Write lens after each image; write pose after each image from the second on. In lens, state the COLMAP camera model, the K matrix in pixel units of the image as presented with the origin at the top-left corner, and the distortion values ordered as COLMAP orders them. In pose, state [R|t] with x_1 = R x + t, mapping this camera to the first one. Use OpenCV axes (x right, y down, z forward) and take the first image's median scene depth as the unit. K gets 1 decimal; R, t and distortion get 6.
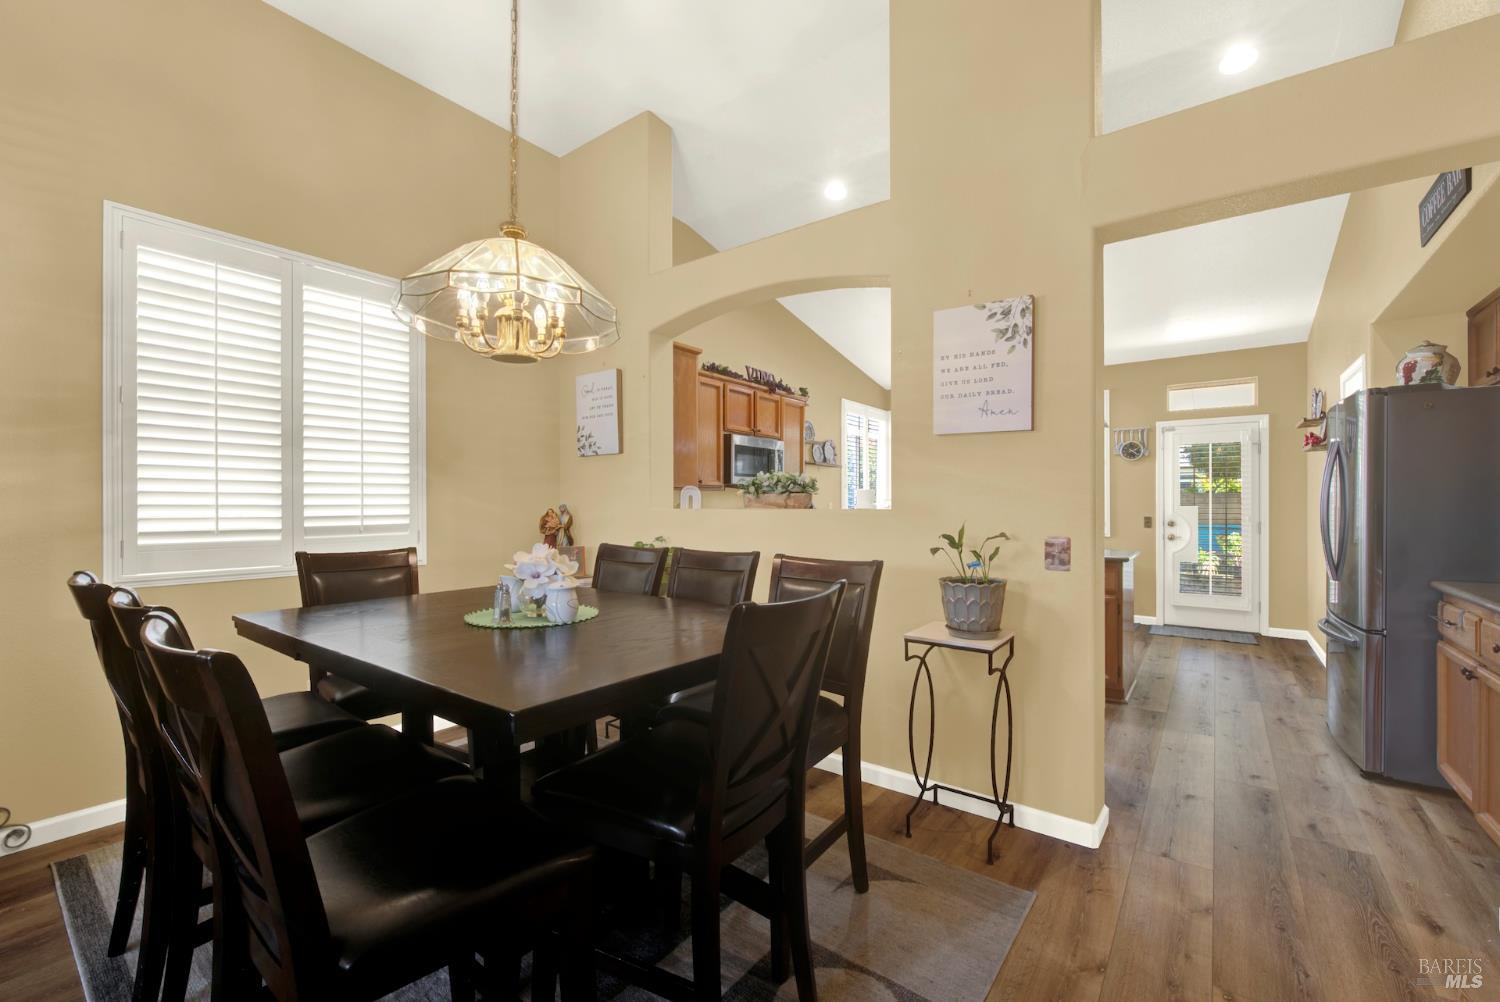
lens RADIAL K [[601.2, 0, 758.8], [0, 601.2, 502.9], [0, 0, 1]] dist [0.002851, -0.003368]
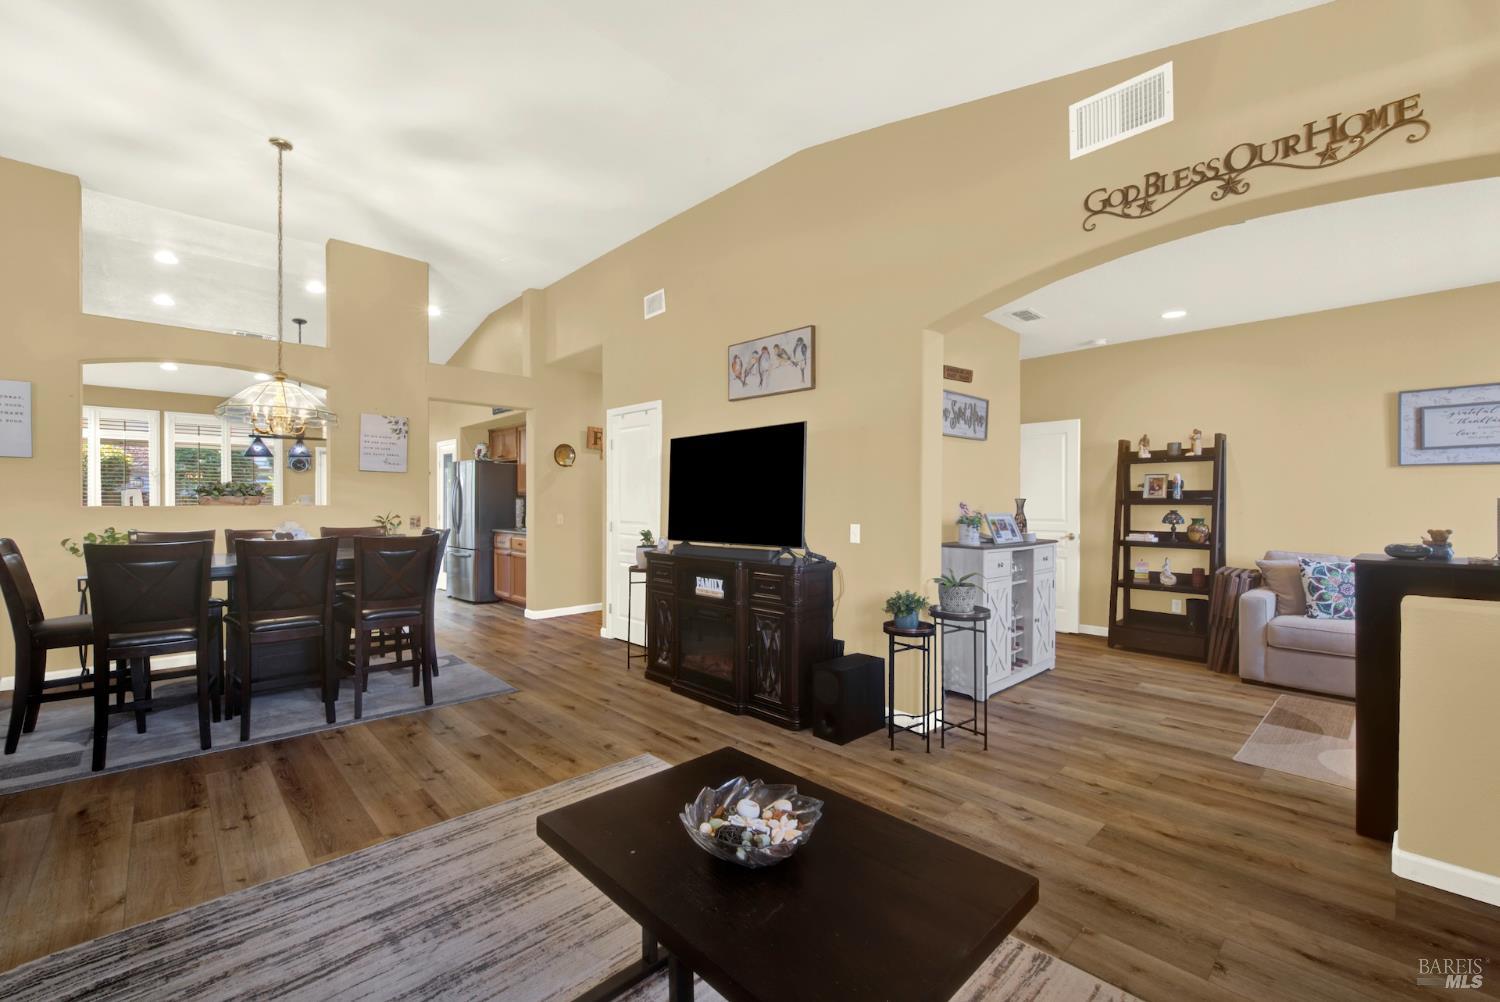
lens RADIAL K [[601.2, 0, 753.2], [0, 601.2, 505.9], [0, 0, 1]] dist [0.002851, -0.003368]
pose [[0.154454, -0.005379, 0.987985, -1.665055], [-0.000708, 0.999984, 0.005555, 0.000995], [-0.988000, -0.001558, 0.154447, -0.740709]]
